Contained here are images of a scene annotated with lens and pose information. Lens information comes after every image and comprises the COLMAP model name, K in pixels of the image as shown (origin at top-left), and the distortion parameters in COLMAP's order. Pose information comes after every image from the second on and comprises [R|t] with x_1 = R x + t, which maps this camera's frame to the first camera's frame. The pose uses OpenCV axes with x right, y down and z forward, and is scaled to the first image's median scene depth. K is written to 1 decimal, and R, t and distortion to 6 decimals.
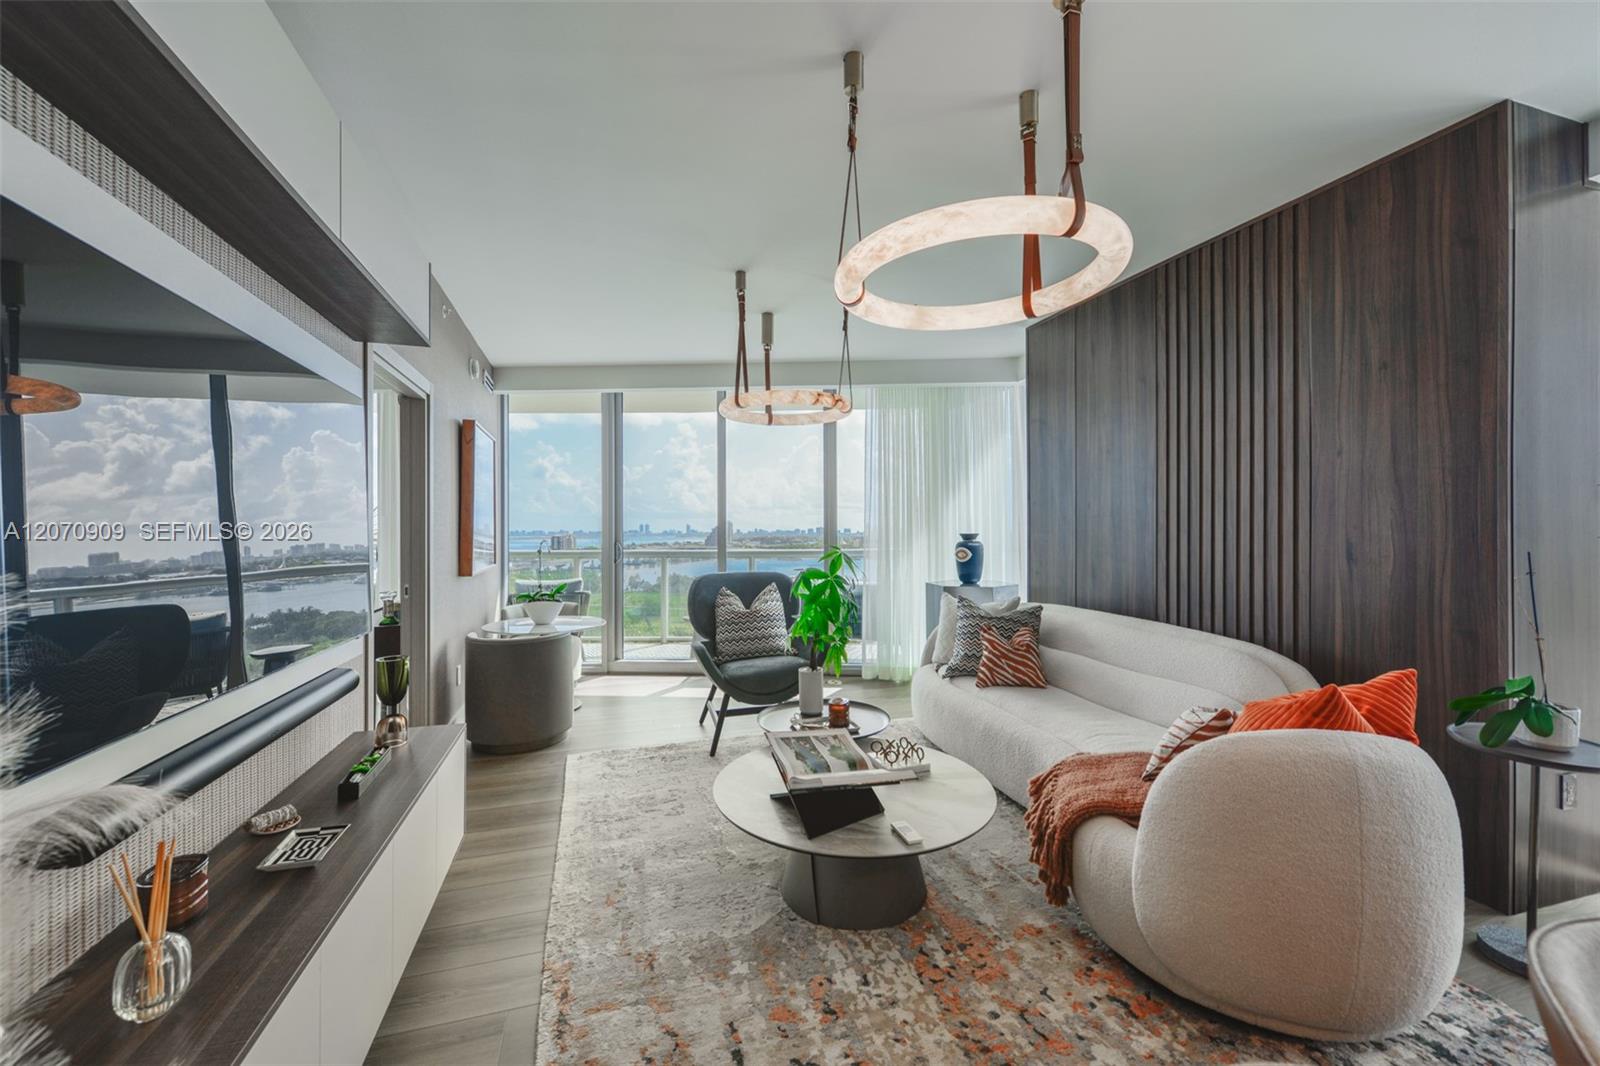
lens RADIAL K [[634.3, 0, 795.5], [0, 634.3, 525.1], [0, 0, 1]] dist [0.006911, -0.003220]
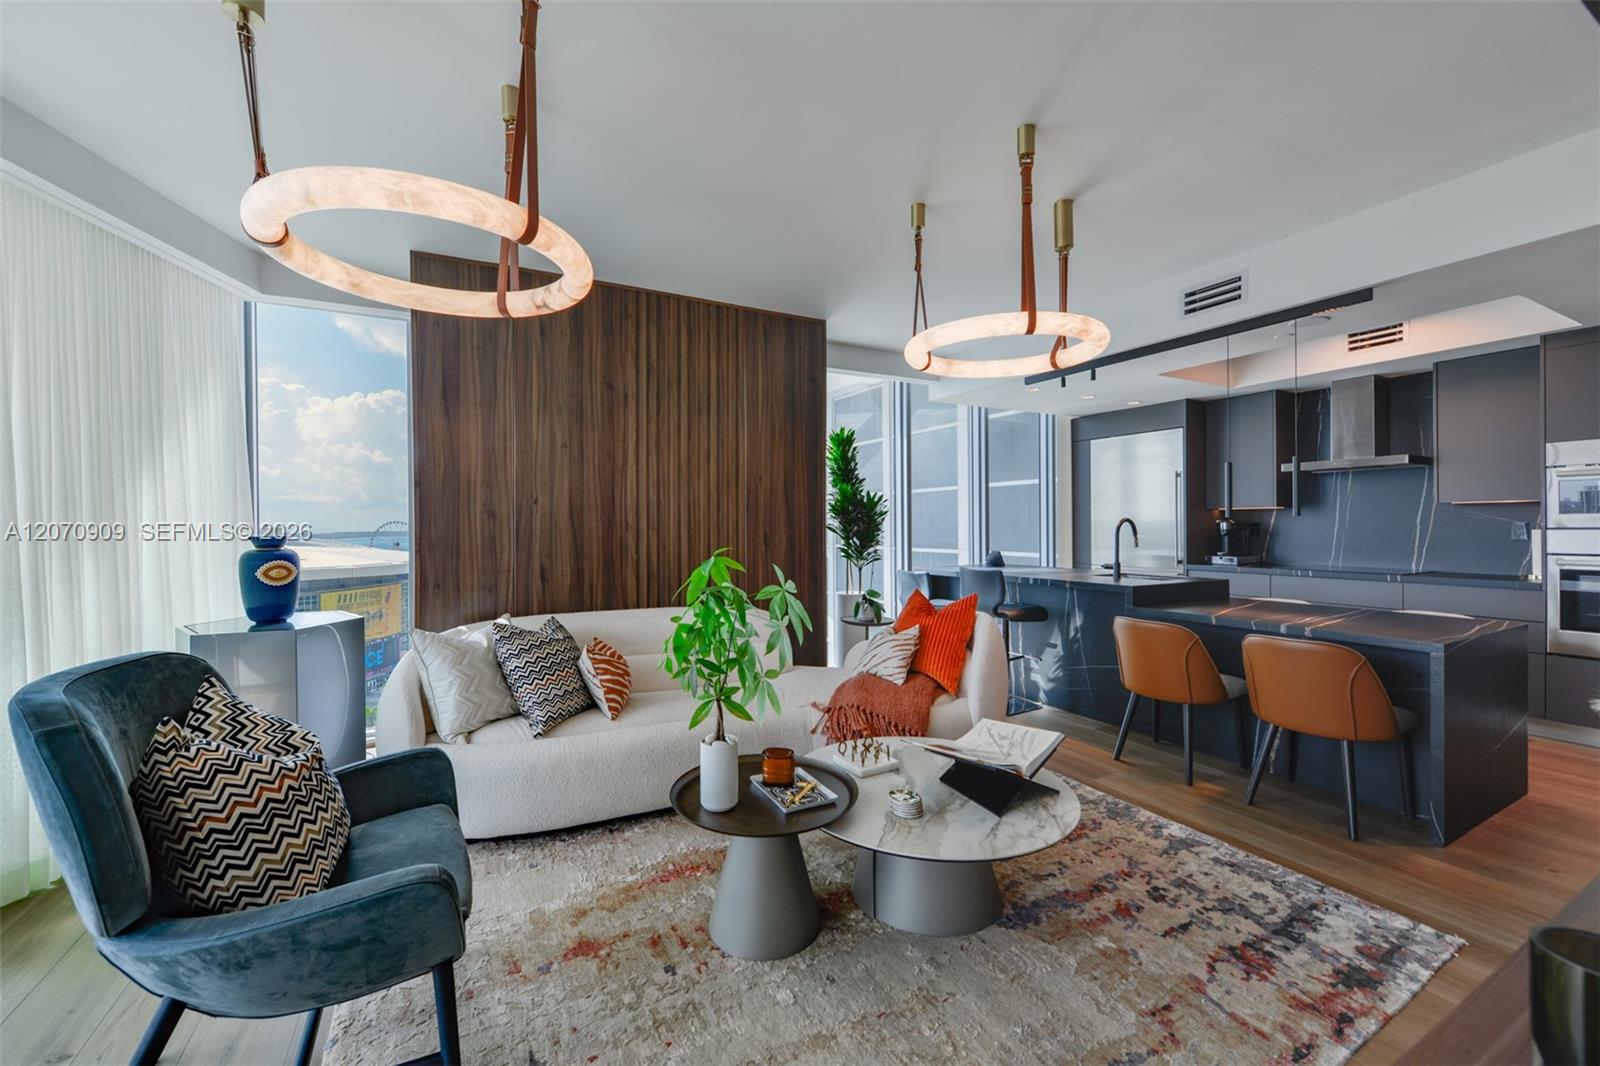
lens RADIAL K [[634.3, 0, 791.7], [0, 634.3, 527.2], [0, 0, 1]] dist [0.006911, -0.003220]
pose [[-0.190455, 0.003052, 0.981691, -0.484678], [-0.000398, 0.999995, -0.003186, 0.009240], [-0.981696, -0.000998, -0.190453, 0.811304]]
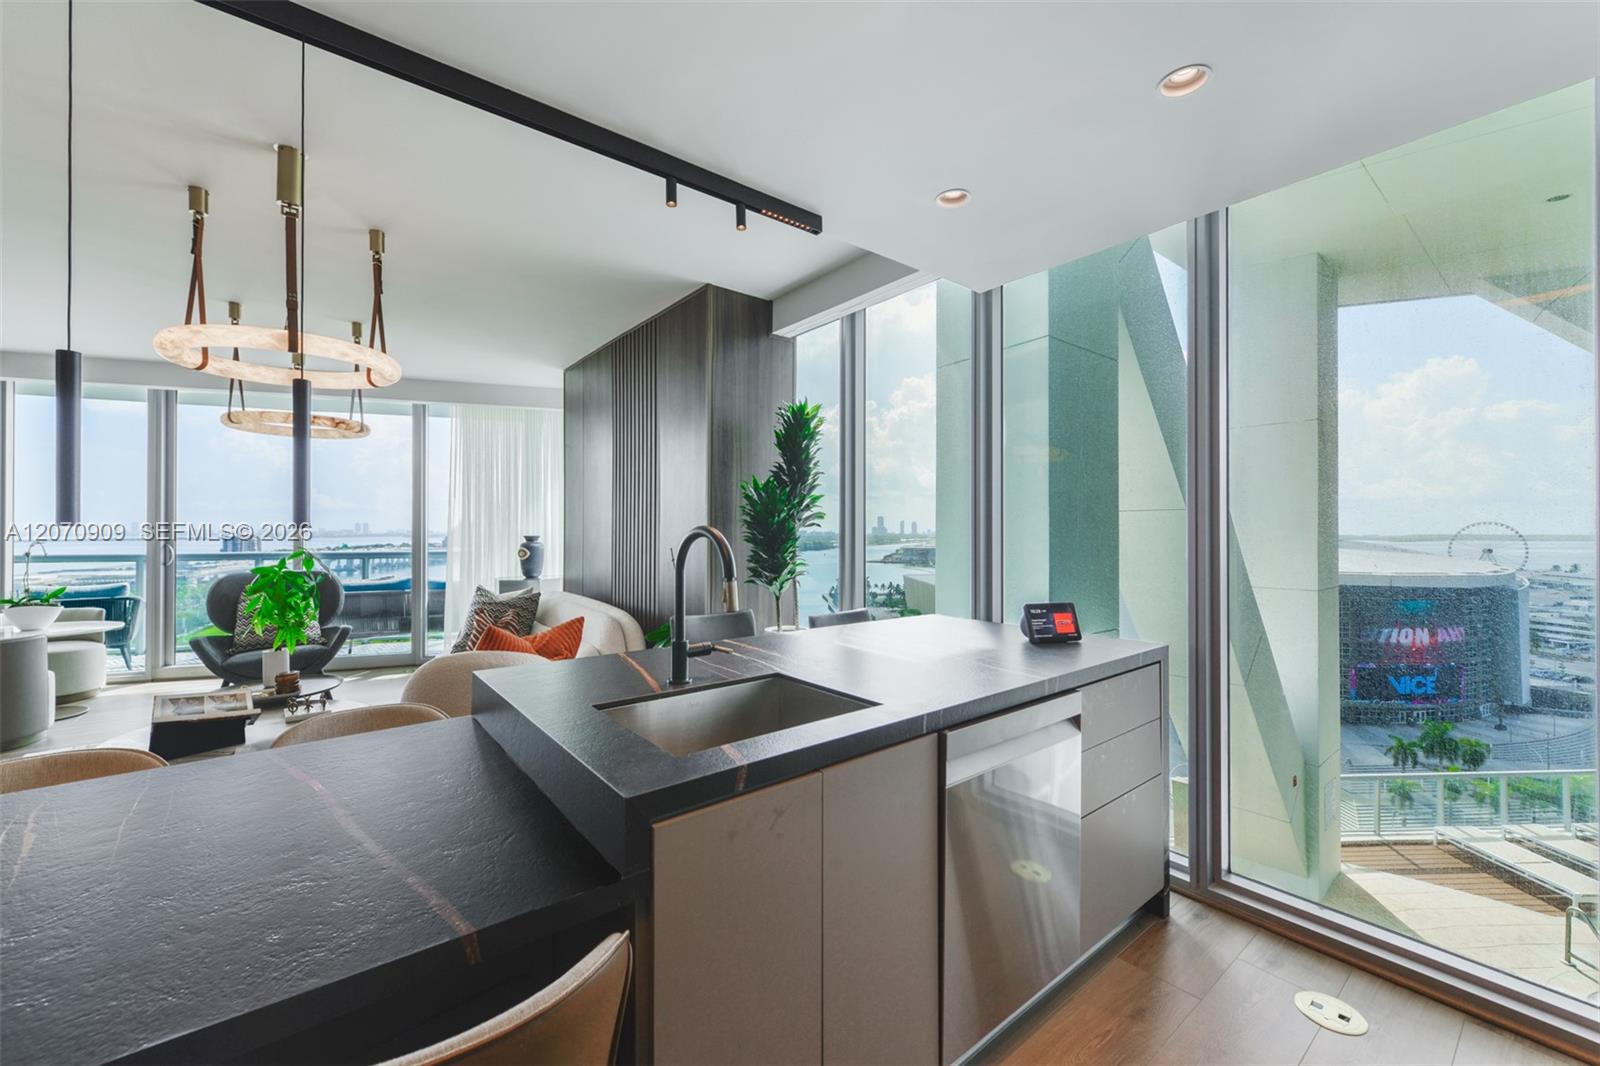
lens RADIAL K [[634.3, 0, 798.0], [0, 634.3, 531.7], [0, 0, 1]] dist [0.006911, -0.003220]
pose [[0.931293, 0.004199, 0.364248, 0.380117], [-0.007837, 0.999933, 0.008509, -0.010507], [-0.364187, -0.010779, 0.931263, -0.356223]]
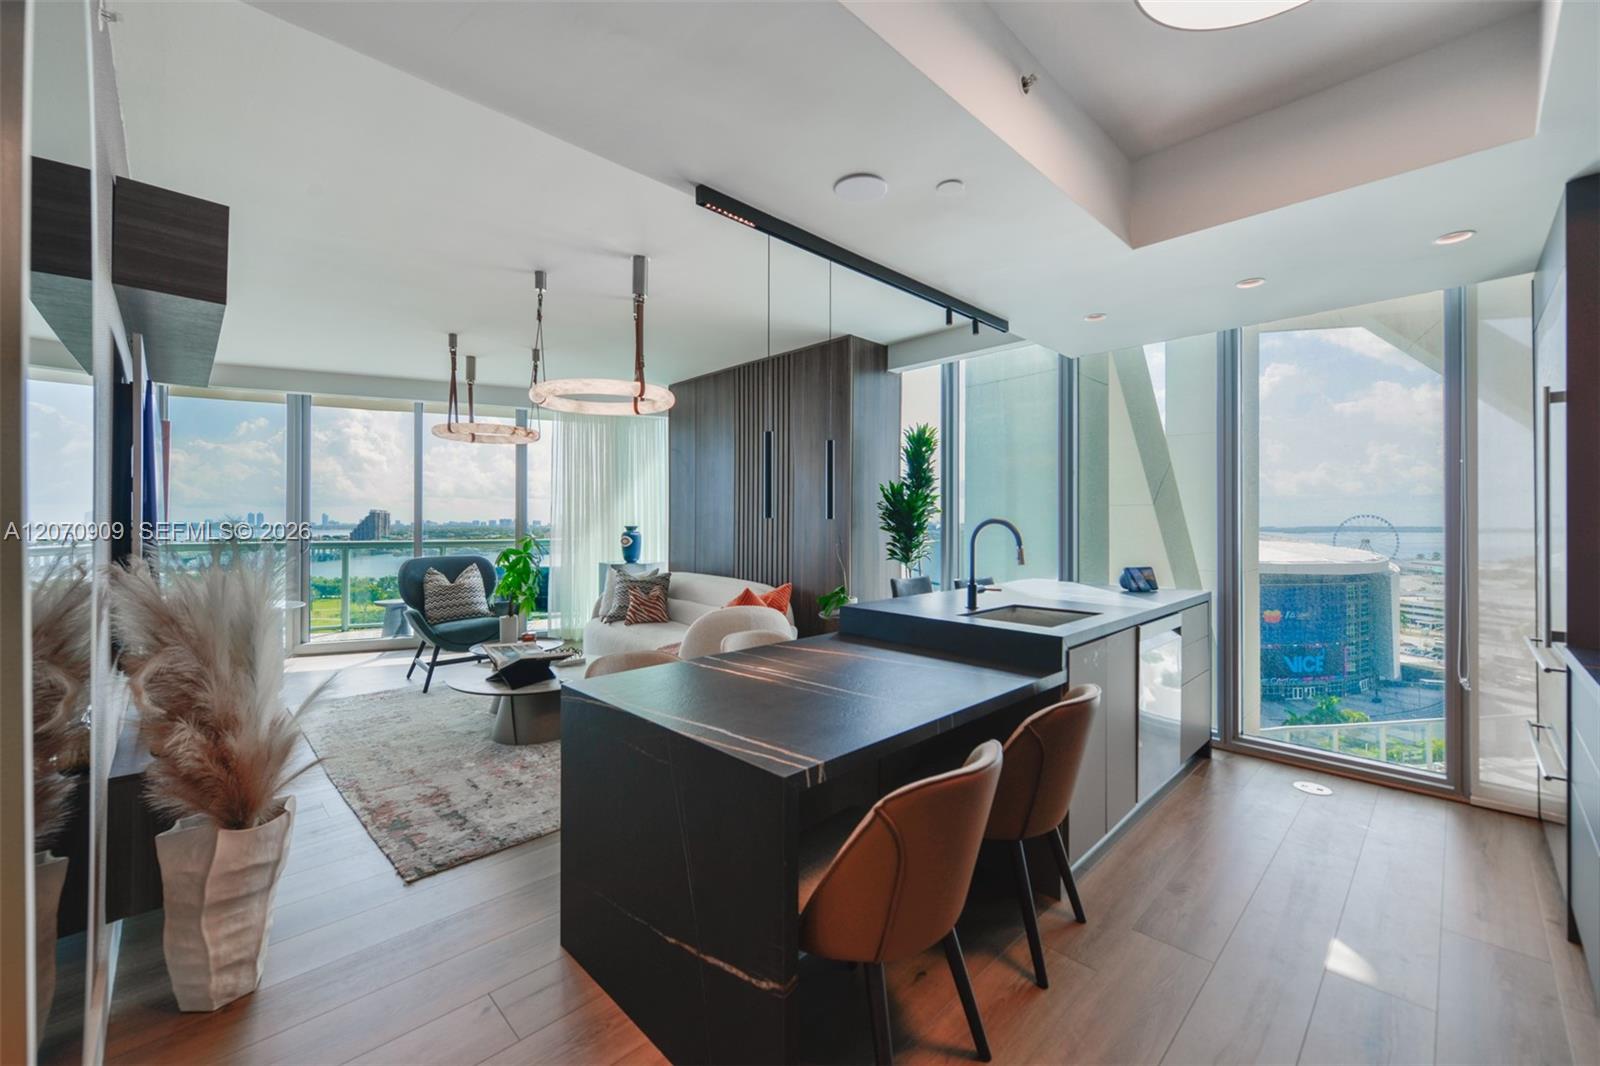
lens RADIAL K [[634.3, 0, 795.2], [0, 634.3, 523.3], [0, 0, 1]] dist [0.006911, -0.003220]
pose [[0.892428, 0.005213, 0.451160, -0.038463], [-0.009134, 0.999937, 0.006514, -0.005881], [-0.451097, -0.009934, 0.892419, -0.491906]]
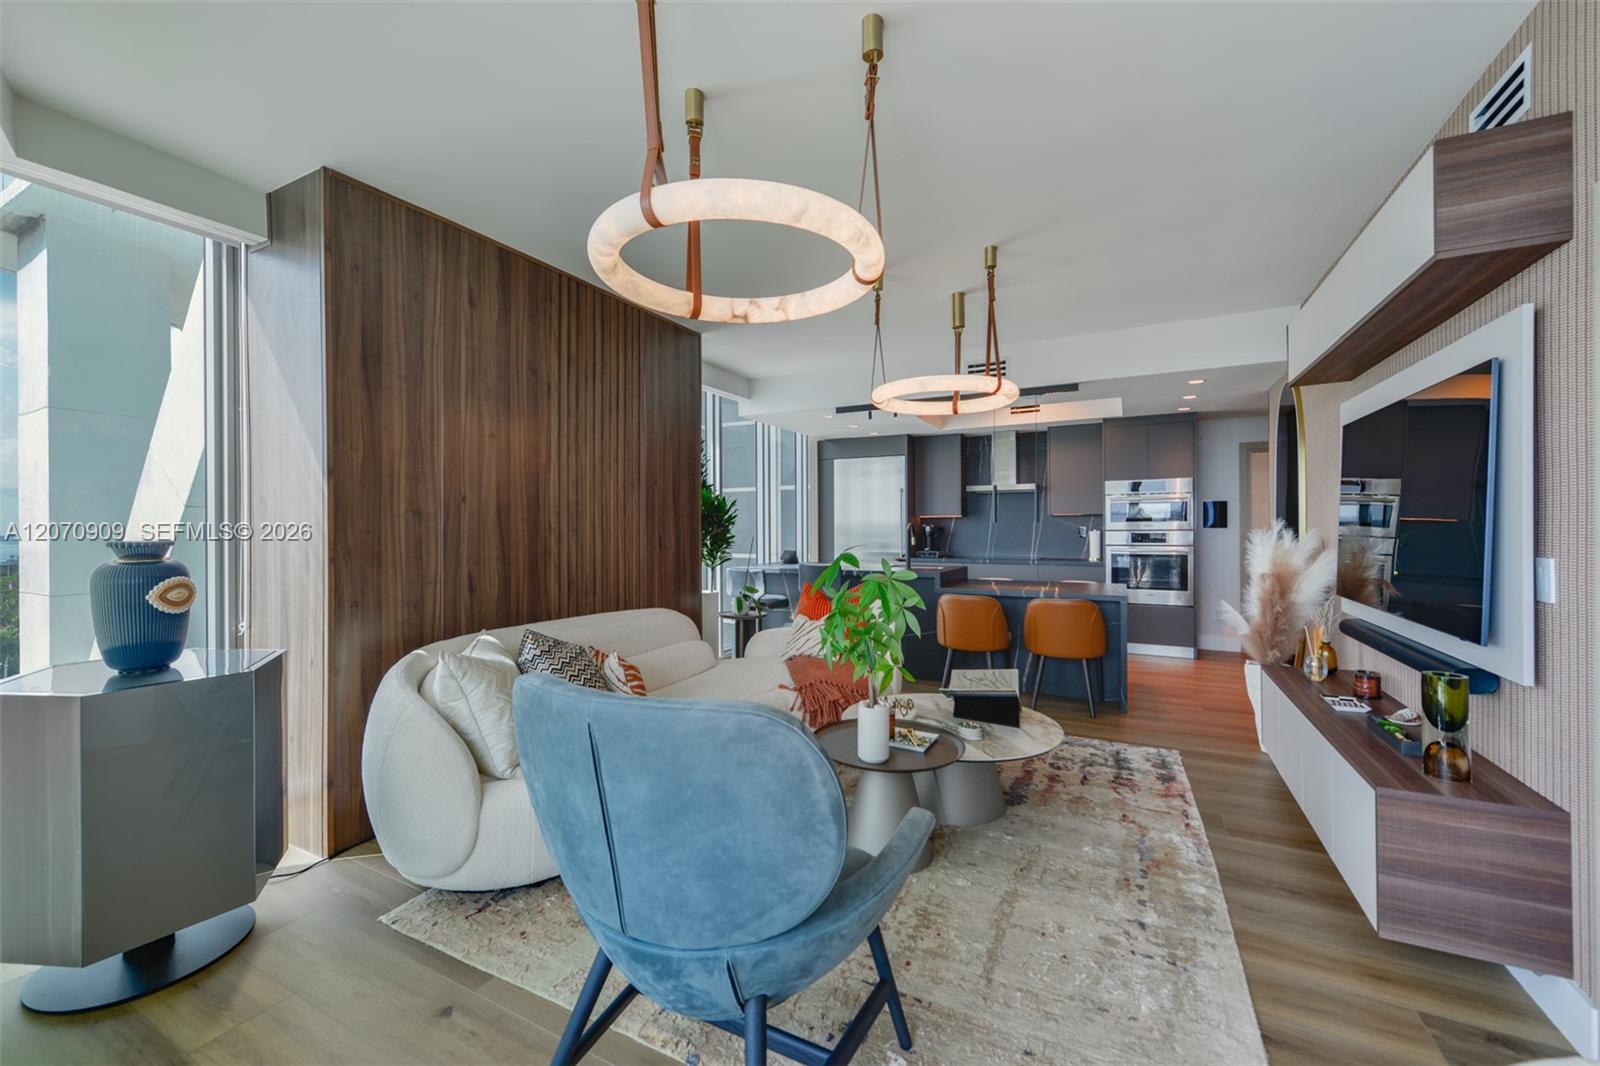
lens RADIAL K [[634.3, 0, 795.1], [0, 634.3, 527.0], [0, 0, 1]] dist [0.006911, -0.003220]
pose [[-0.708950, 0.009202, 0.705199, -0.354792], [0.003277, 0.999947, -0.009753, 0.012724], [-0.705251, -0.004603, -0.708942, 1.252902]]
